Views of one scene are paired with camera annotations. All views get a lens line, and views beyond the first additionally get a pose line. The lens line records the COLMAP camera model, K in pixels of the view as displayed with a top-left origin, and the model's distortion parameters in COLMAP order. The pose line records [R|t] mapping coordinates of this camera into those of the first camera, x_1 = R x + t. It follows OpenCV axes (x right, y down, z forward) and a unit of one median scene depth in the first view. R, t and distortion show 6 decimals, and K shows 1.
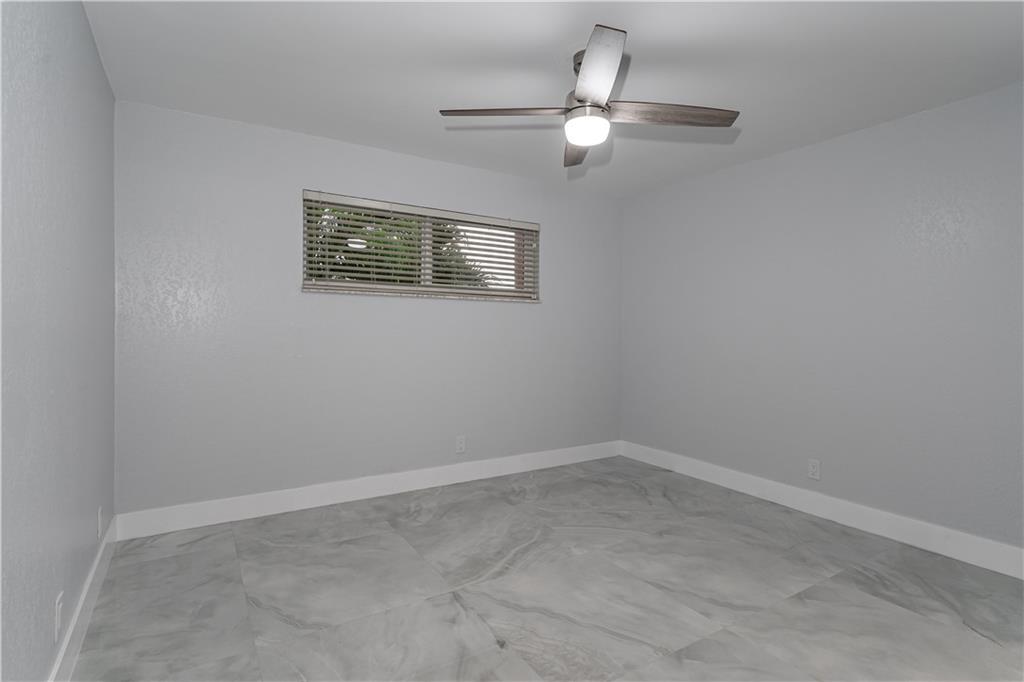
lens RADIAL K [[505.7, 0, 516.0], [0, 505.7, 338.5], [0, 0, 1]] dist [0.001118, 0.000014]
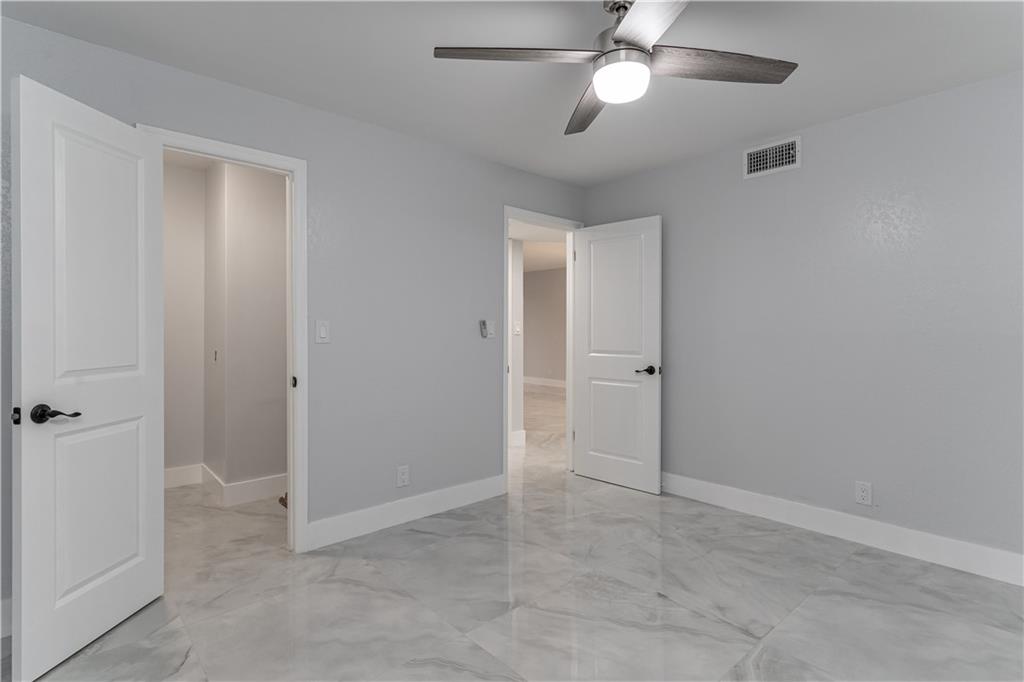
lens RADIAL K [[505.7, 0, 514.7], [0, 505.7, 339.2], [0, 0, 1]] dist [0.001118, 0.000014]
pose [[-0.985615, -0.008429, -0.168797, 0.480380], [-0.015370, 0.999087, 0.039860, -0.039379], [0.168307, 0.041881, -0.984845, 1.938554]]
